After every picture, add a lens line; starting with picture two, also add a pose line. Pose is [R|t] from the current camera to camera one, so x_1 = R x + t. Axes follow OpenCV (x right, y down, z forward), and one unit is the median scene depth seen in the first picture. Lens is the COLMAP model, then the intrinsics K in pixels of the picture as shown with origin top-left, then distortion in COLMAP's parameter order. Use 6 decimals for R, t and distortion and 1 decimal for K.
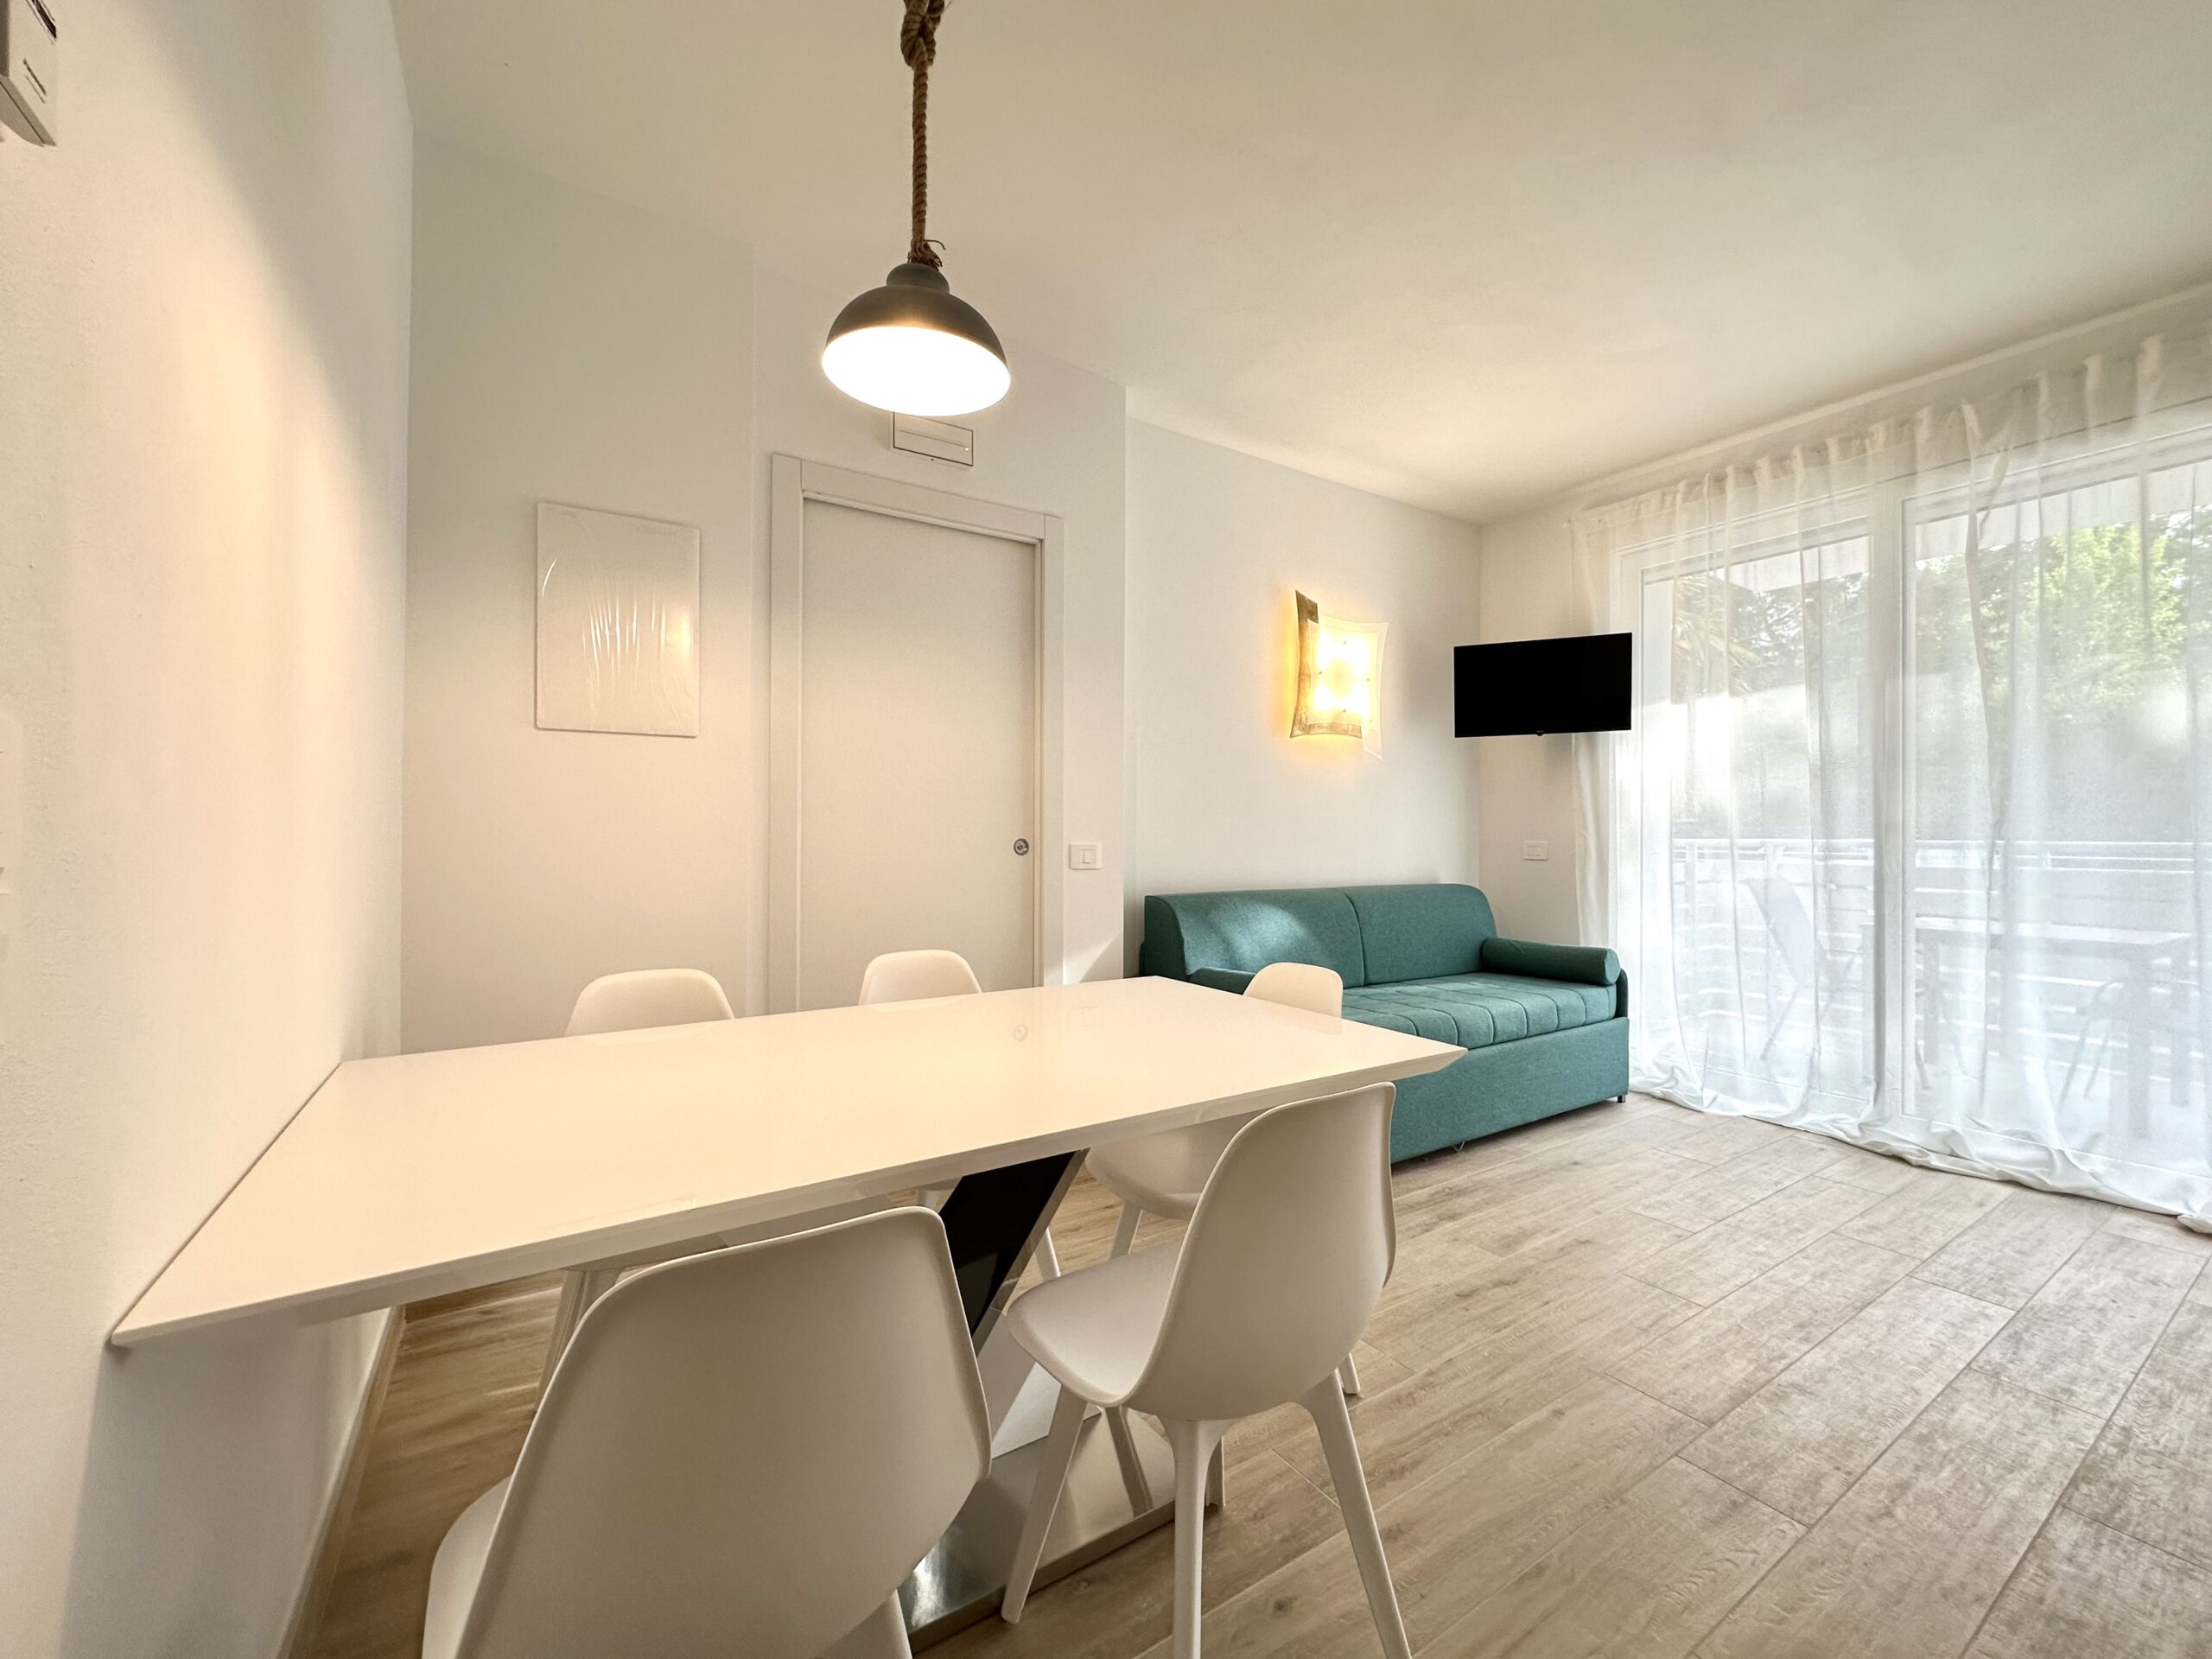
lens RADIAL K [[880.6, 0, 1106.0], [0, 880.6, 829.5], [0, 0, 1]] dist [-0.004170, -0.000445]
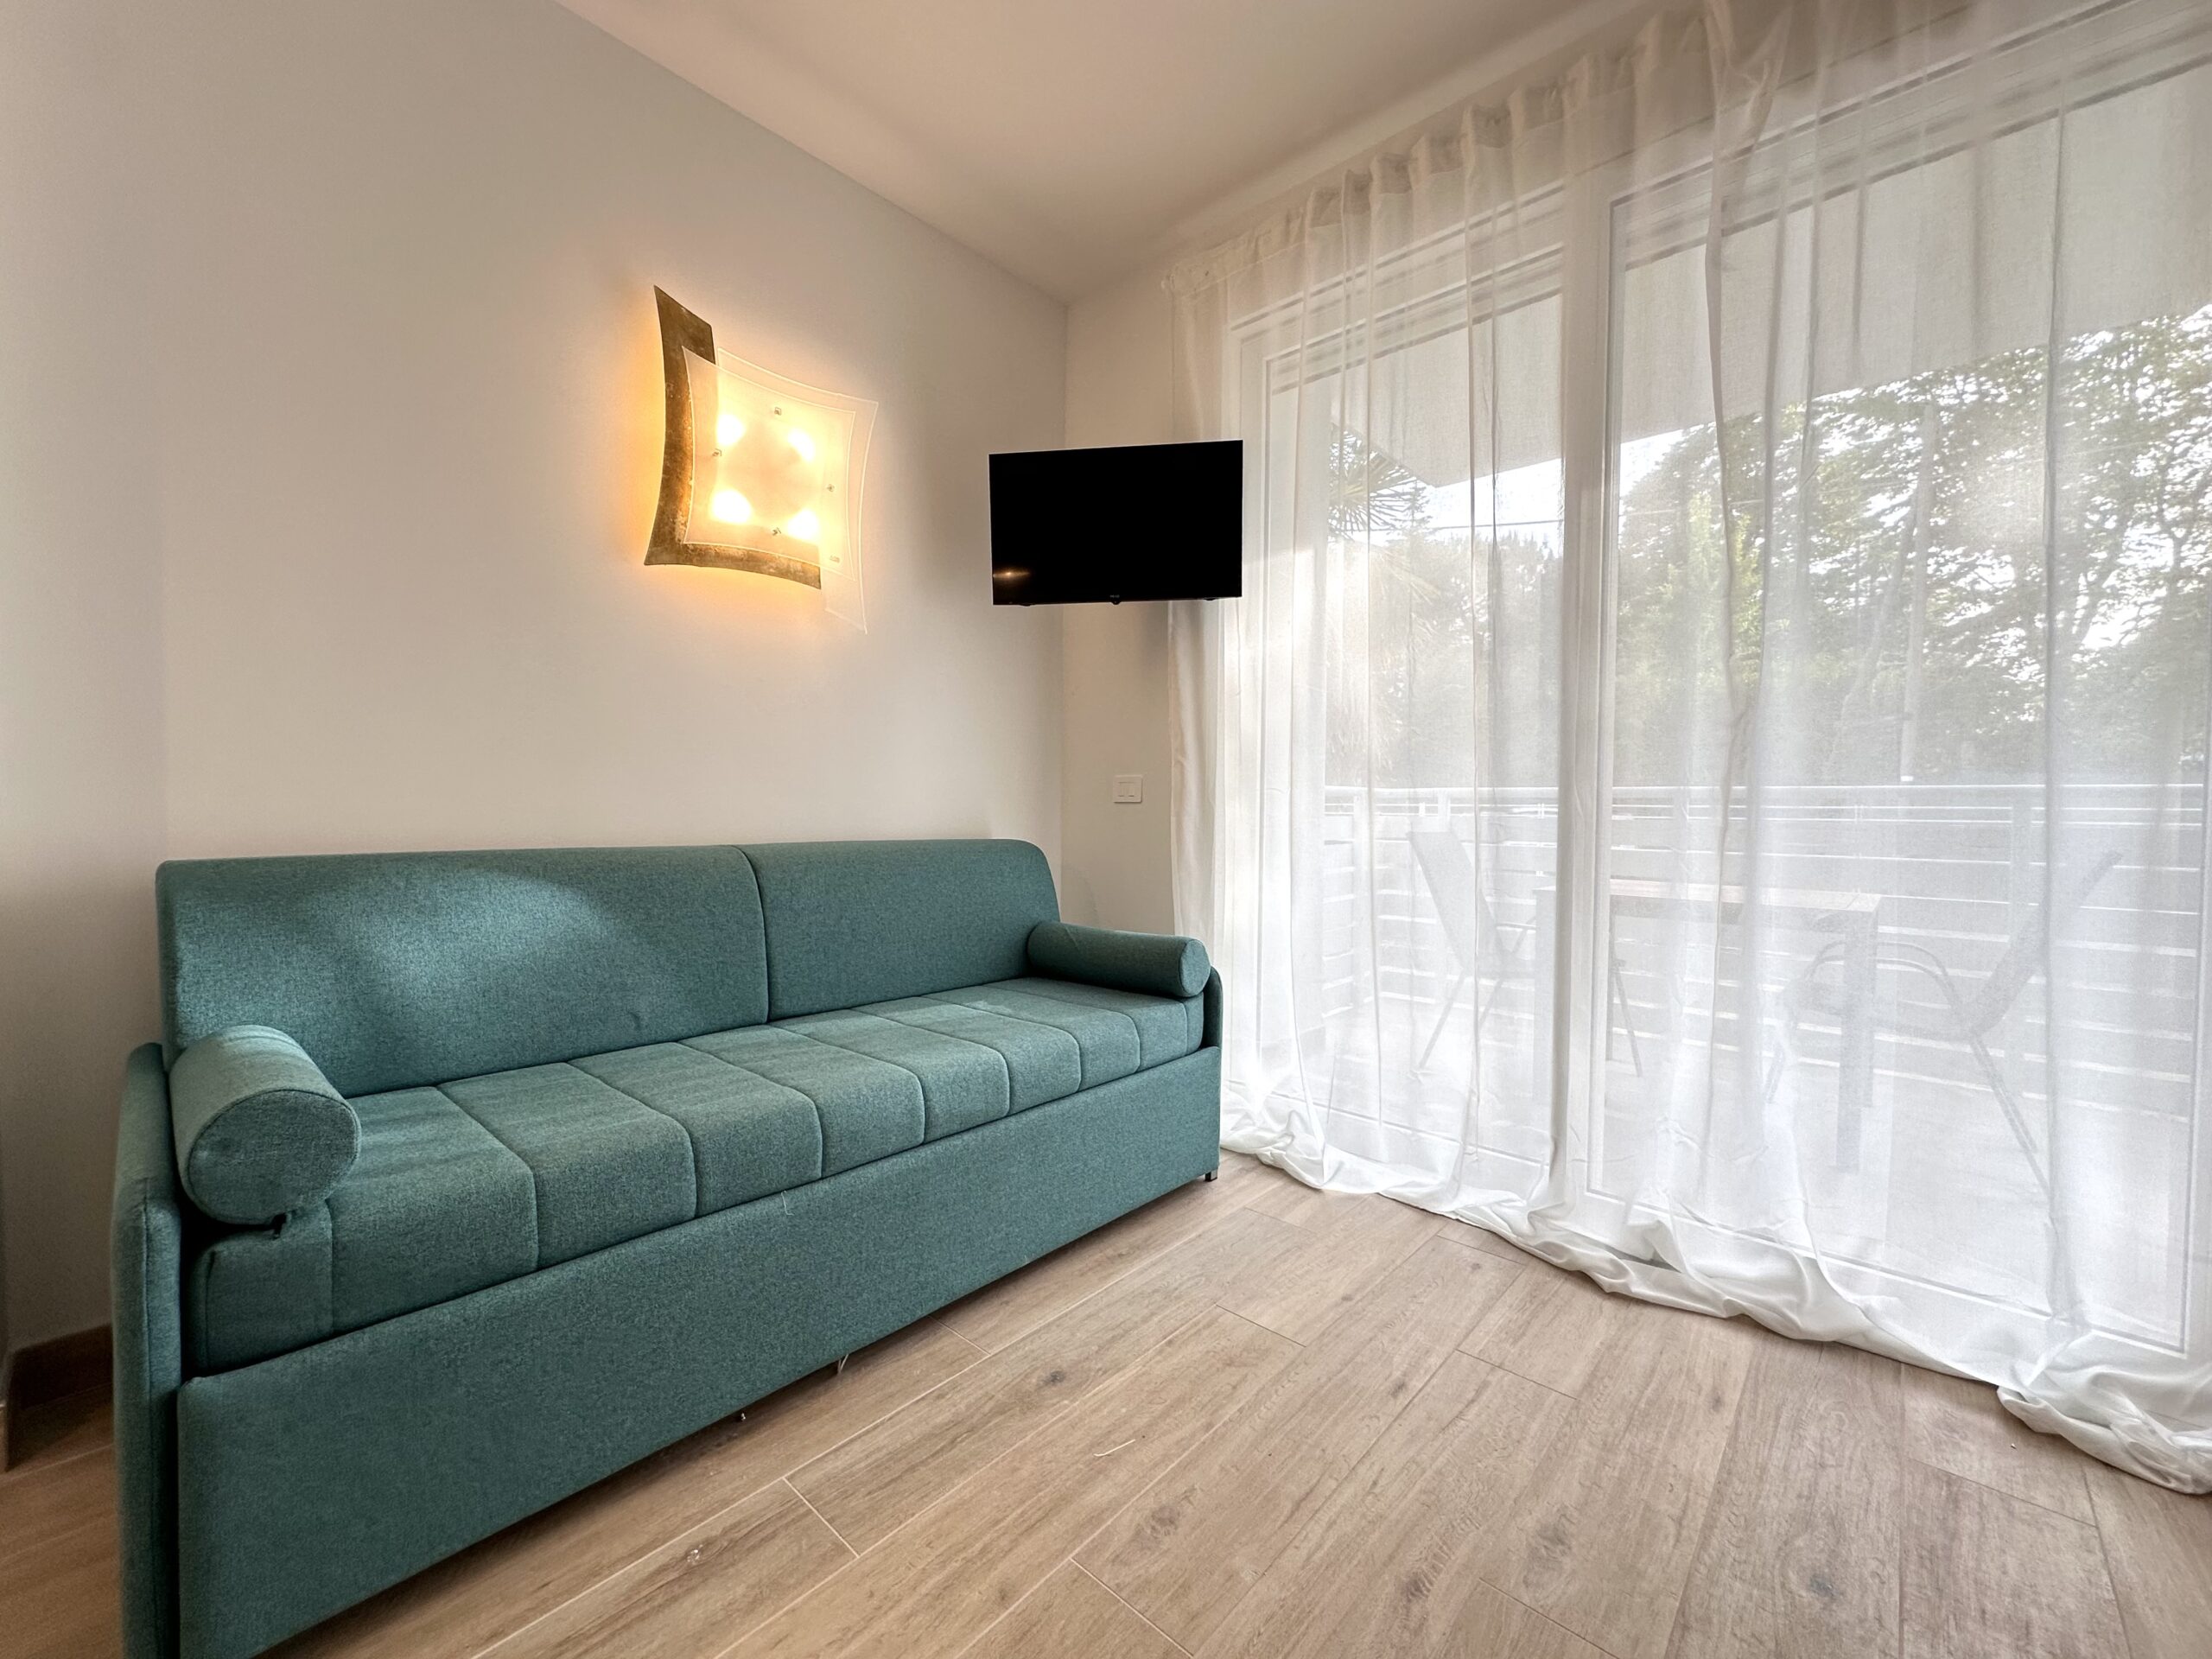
lens RADIAL K [[880.6, 0, 1106.0], [0, 880.6, 829.5], [0, 0, 1]] dist [-0.004170, -0.000445]
pose [[0.965765, -0.001592, 0.259412, 0.380639], [-0.006911, 0.999468, 0.031861, 0.042624], [-0.259325, -0.032563, 0.965241, 0.453758]]
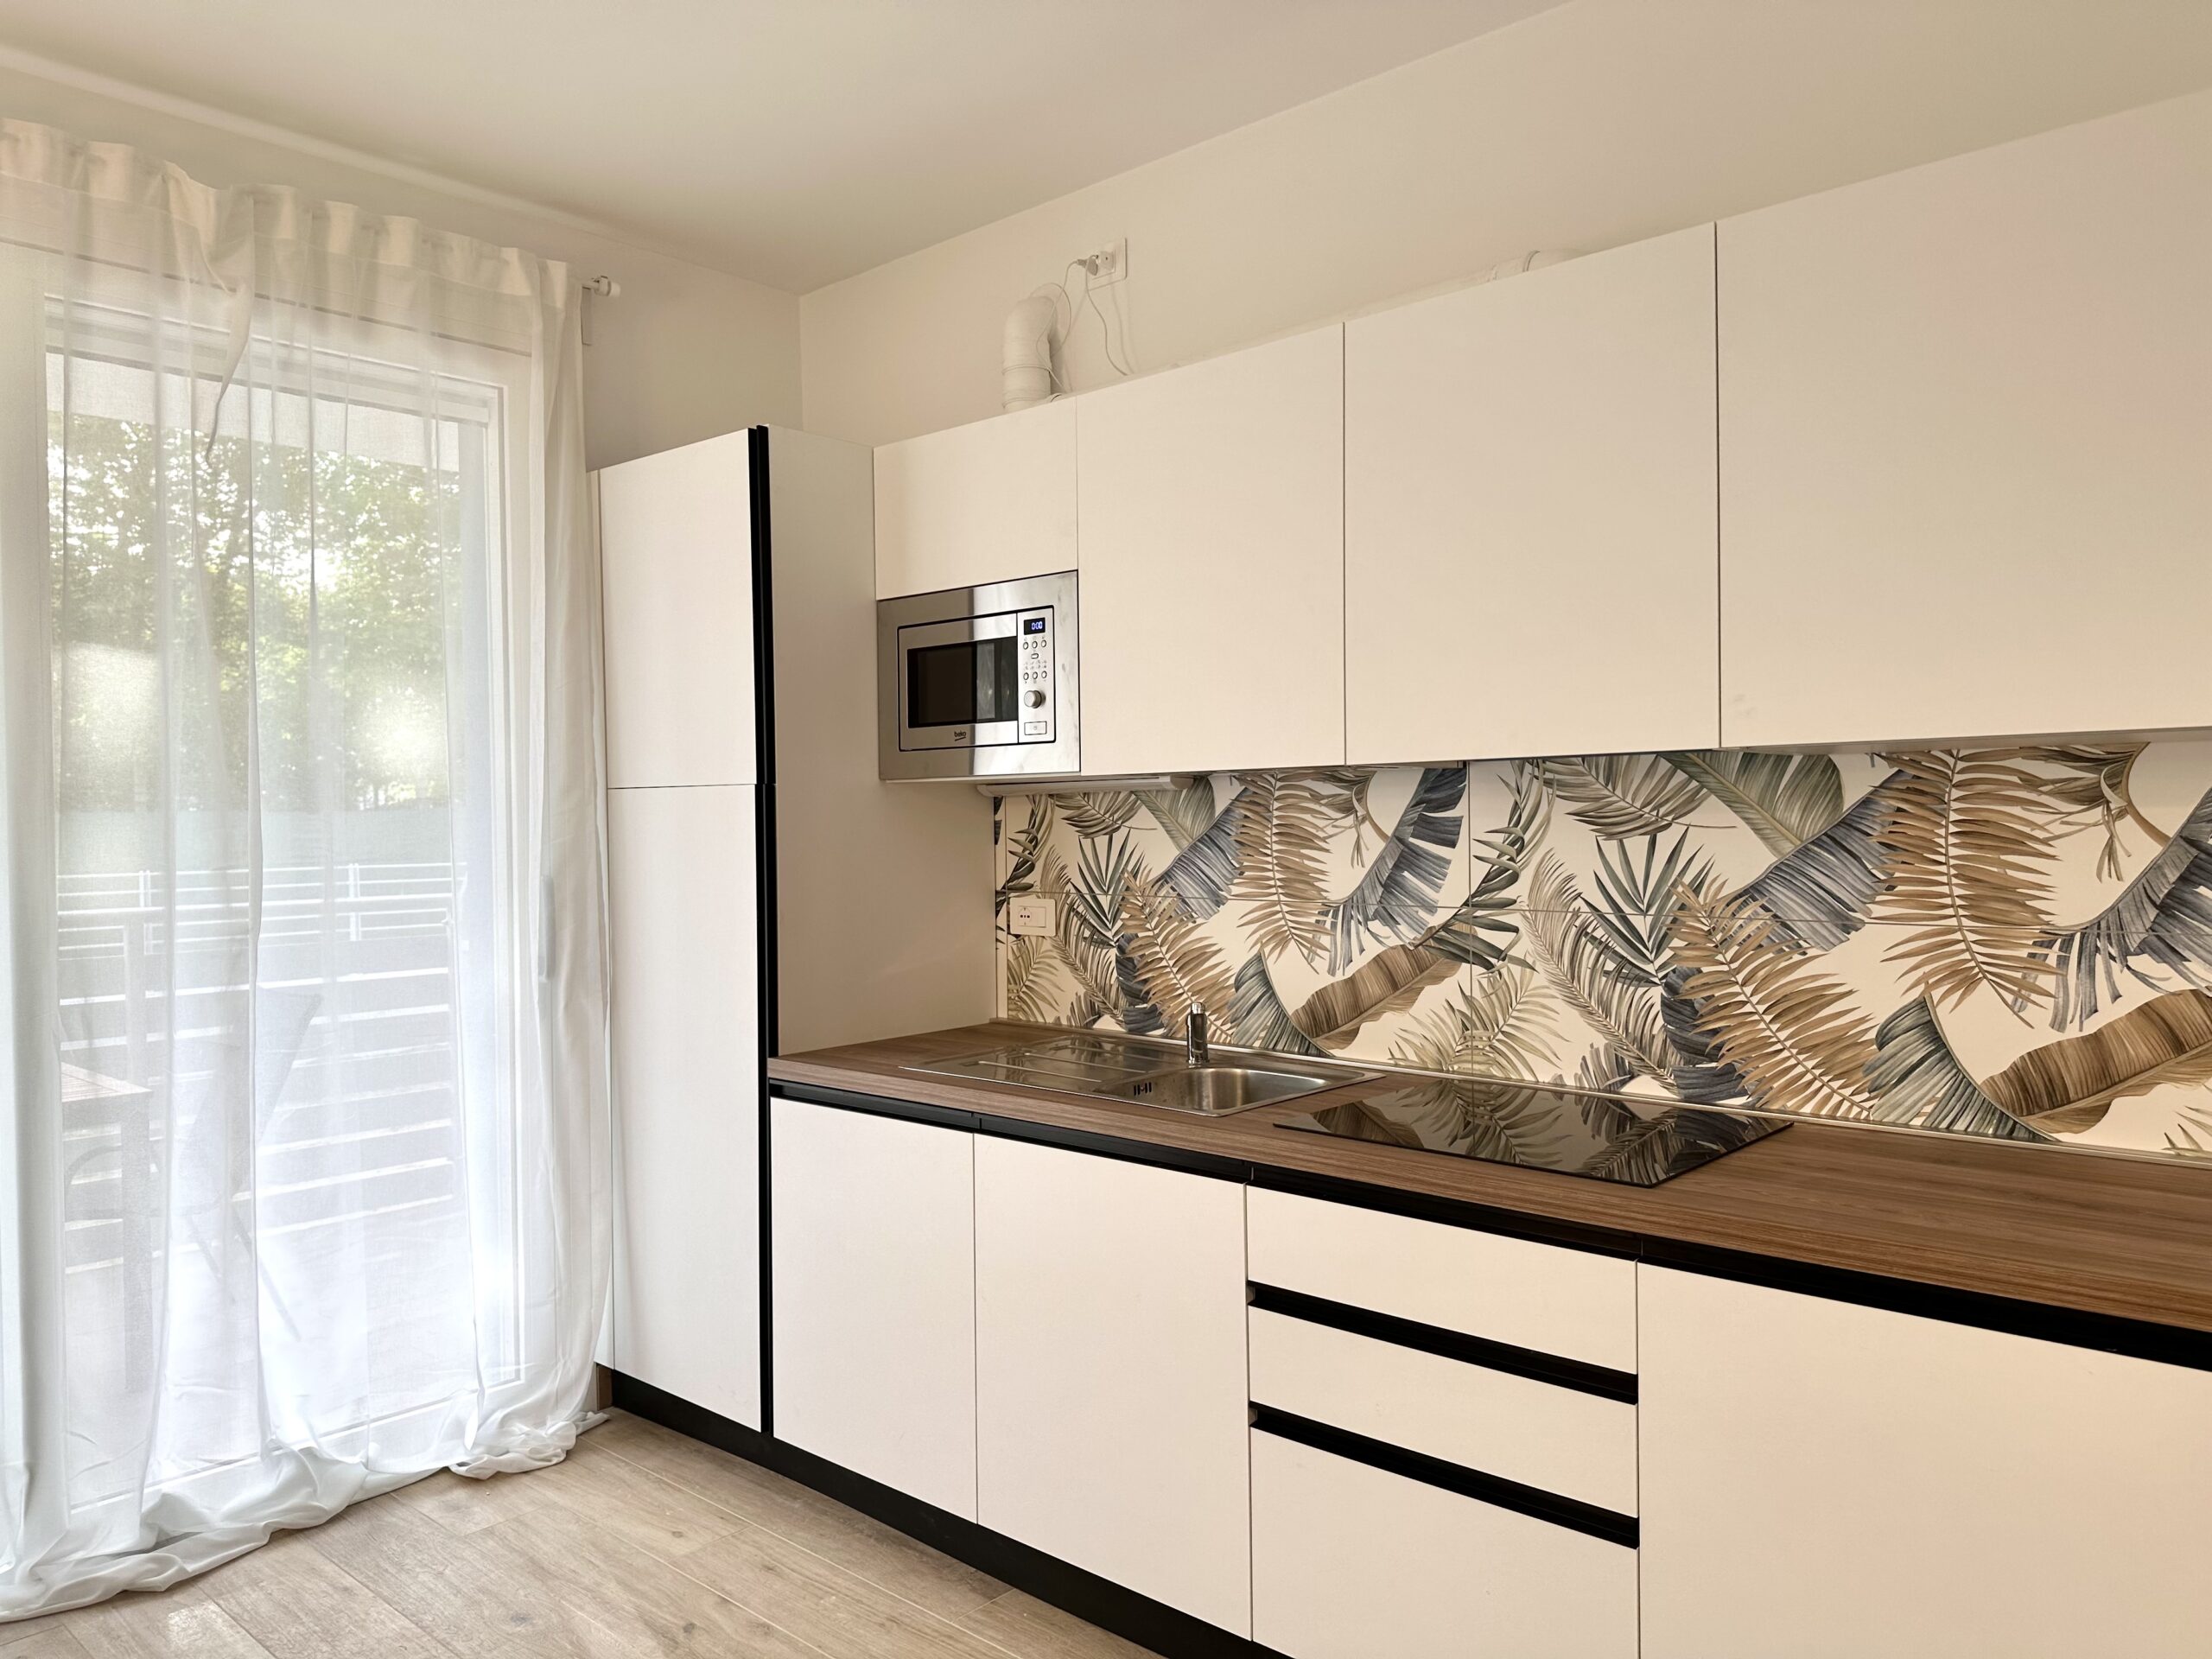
lens RADIAL K [[1548.8, 0, 1106.0], [0, 1548.8, 829.5], [0, 0, 1]] dist [-0.006556, -0.007413]
pose [[-0.262612, -0.011693, 0.964831, -0.097669], [0.008634, 0.999858, 0.014467, -0.072224], [-0.964863, 0.012129, -0.262474, 0.604845]]
